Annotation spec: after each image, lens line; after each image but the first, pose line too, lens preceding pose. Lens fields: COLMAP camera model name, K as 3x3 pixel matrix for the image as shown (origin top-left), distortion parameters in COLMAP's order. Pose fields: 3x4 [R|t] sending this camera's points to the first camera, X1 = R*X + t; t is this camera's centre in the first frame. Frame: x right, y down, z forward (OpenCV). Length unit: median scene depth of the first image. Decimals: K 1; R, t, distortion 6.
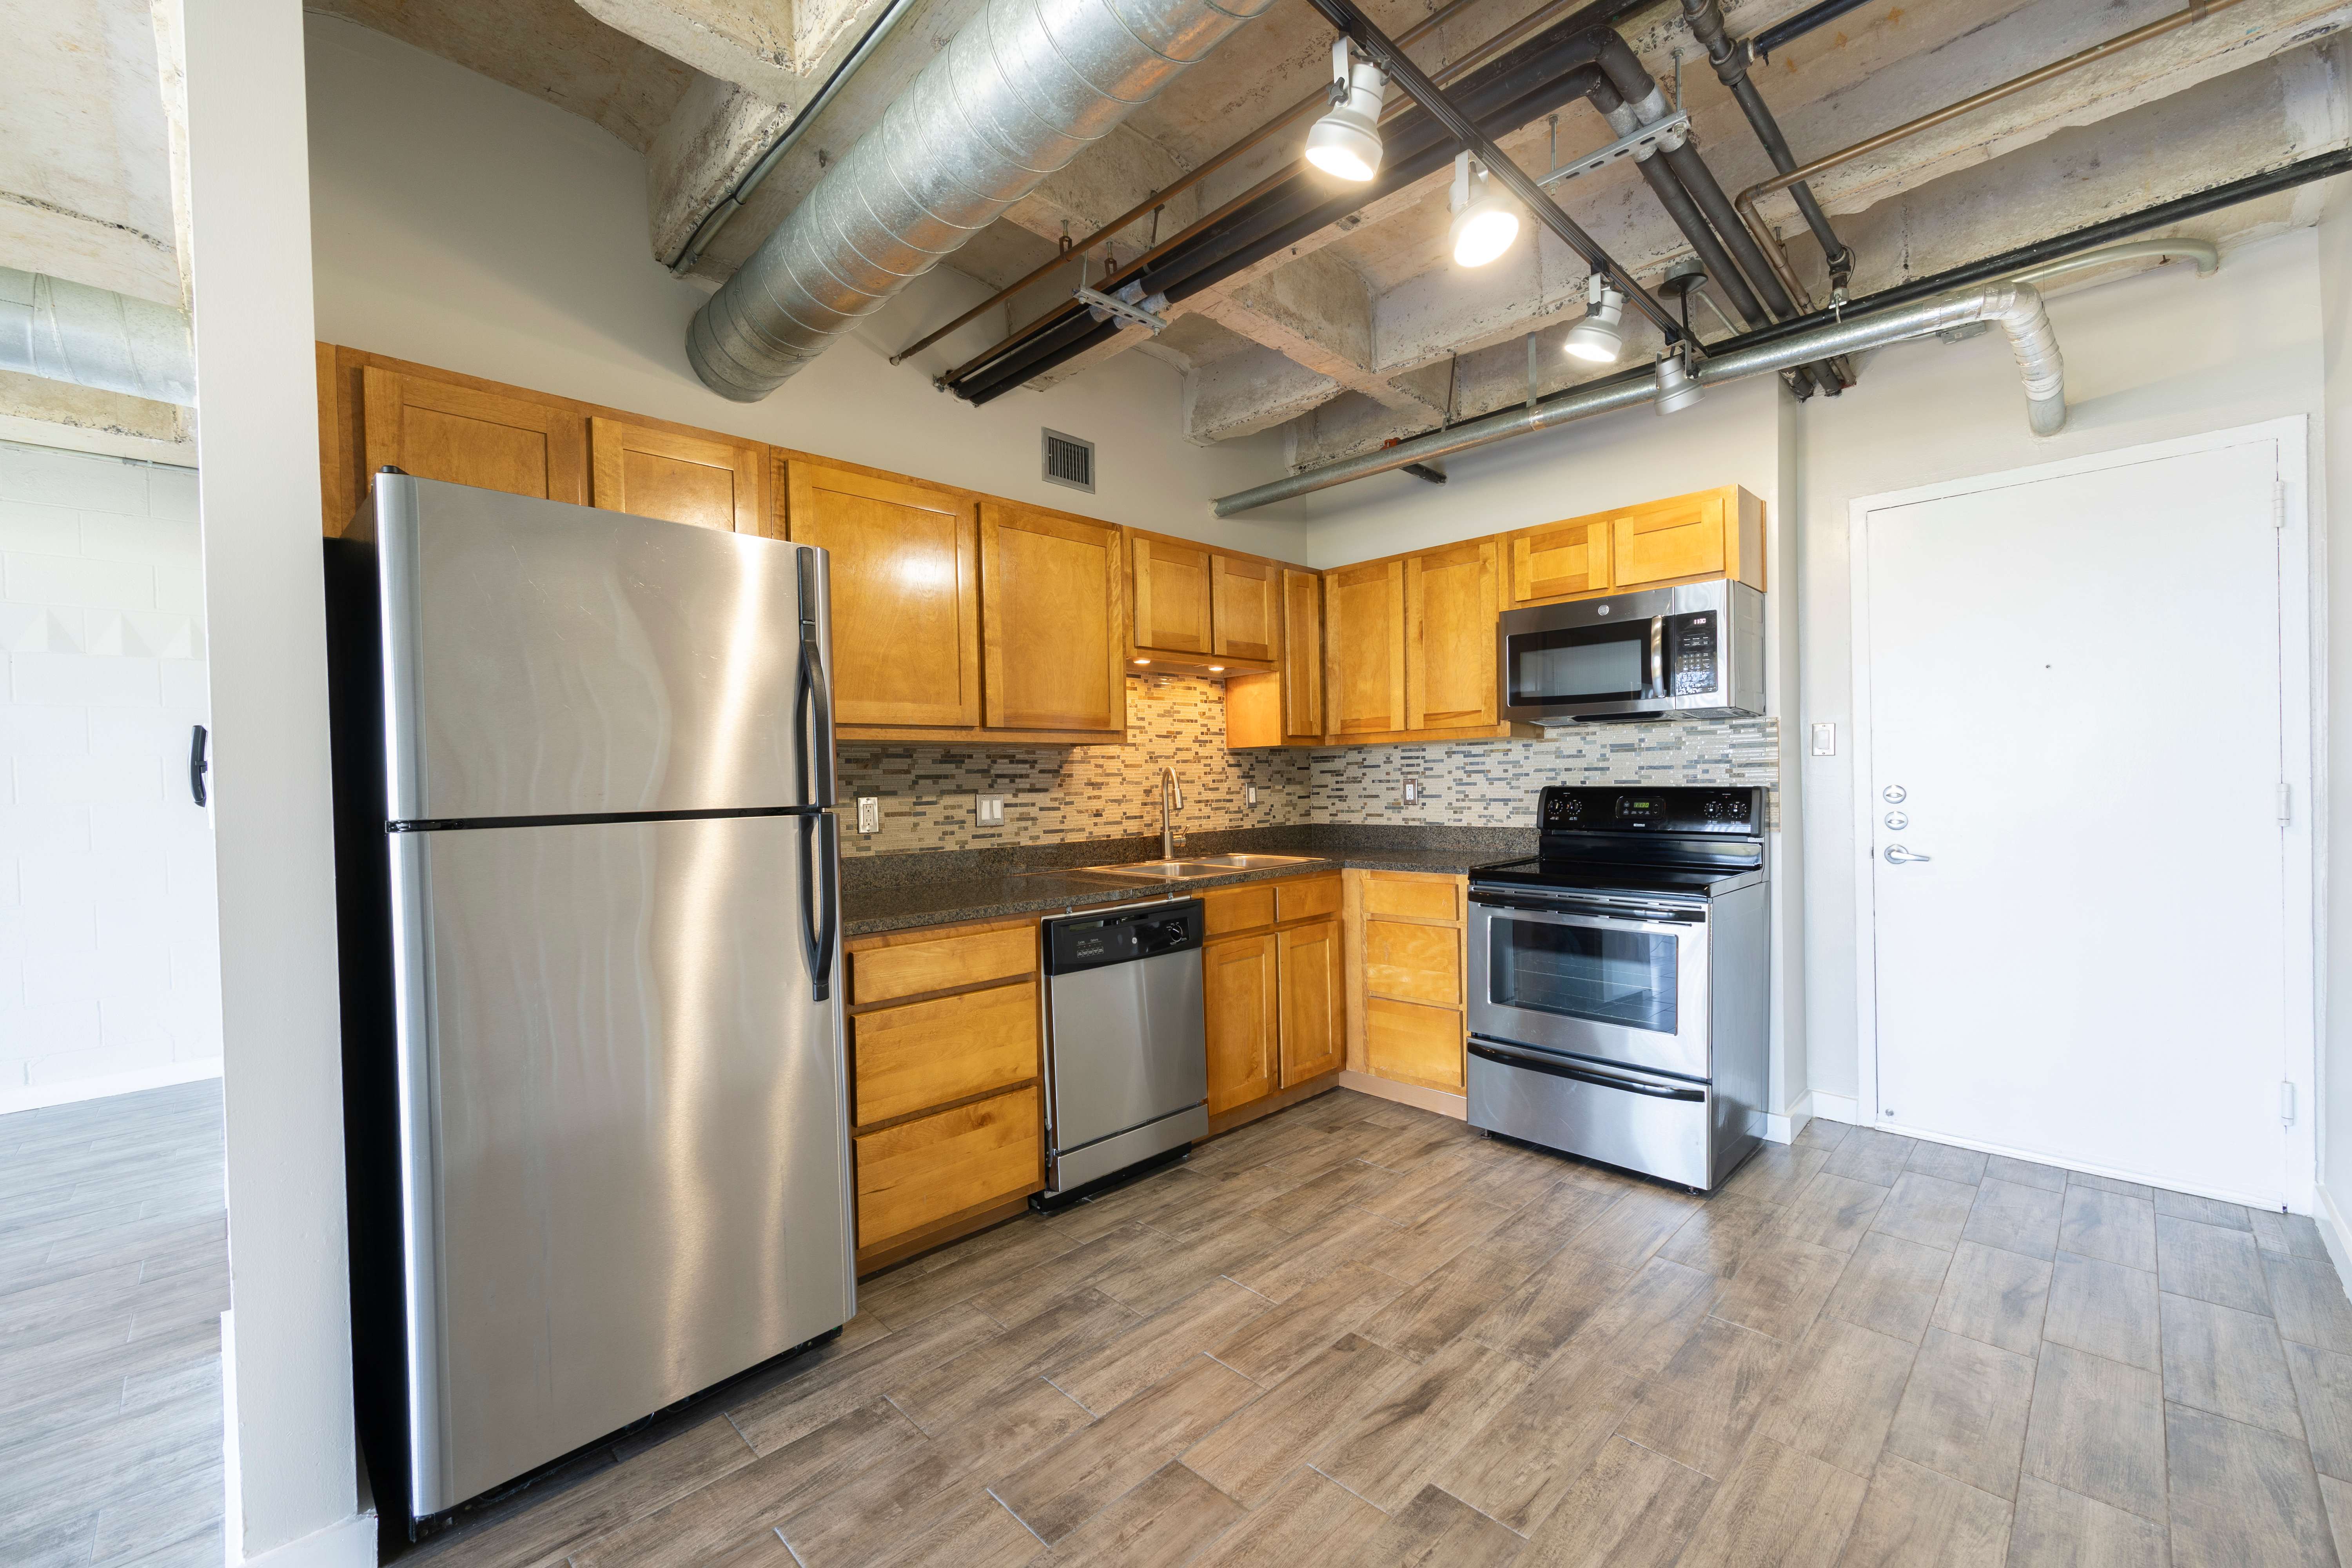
lens RADIAL K [[935.0, 0, 1174.6], [0, 935.0, 788.1], [0, 0, 1]] dist [-0.001084, 0.000082]
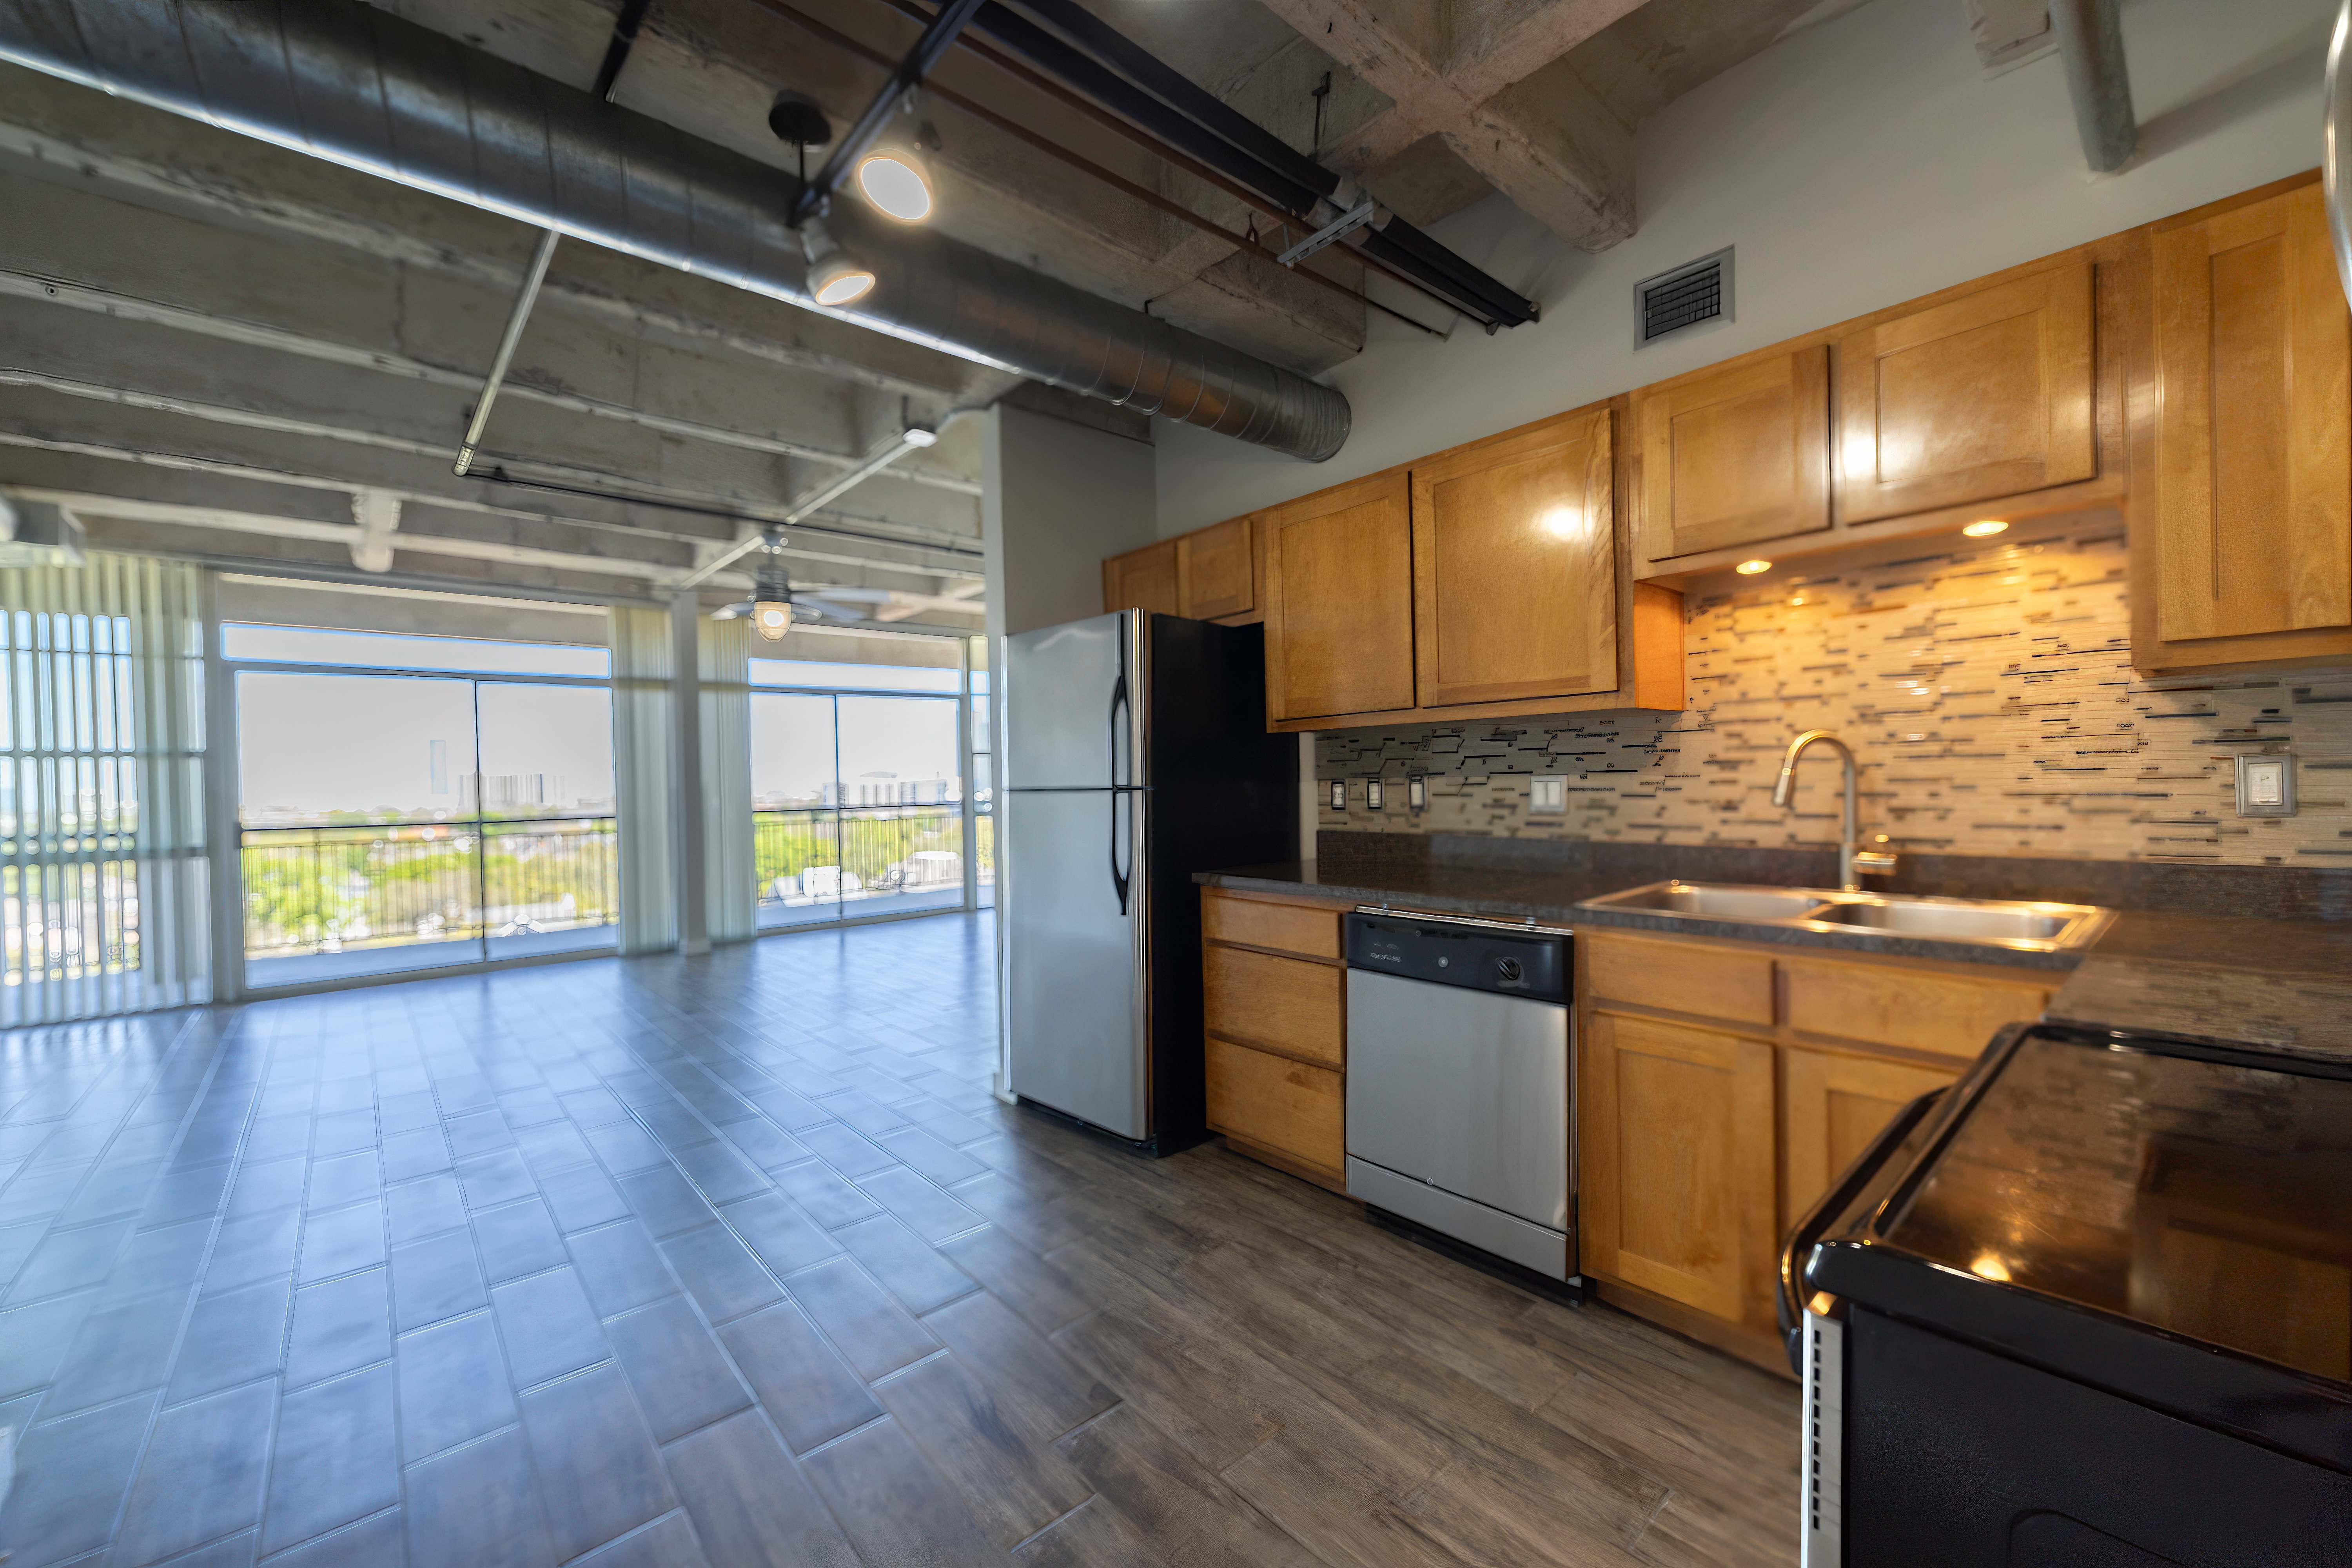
lens RADIAL K [[935.0, 0, 1174.6], [0, 935.0, 788.1], [0, 0, 1]] dist [-0.001084, 0.000082]
pose [[-0.053812, 0.032929, -0.998008, 0.713749], [0.015463, 0.999364, 0.032140, -0.015717], [0.998431, -0.013703, -0.054287, 0.752163]]
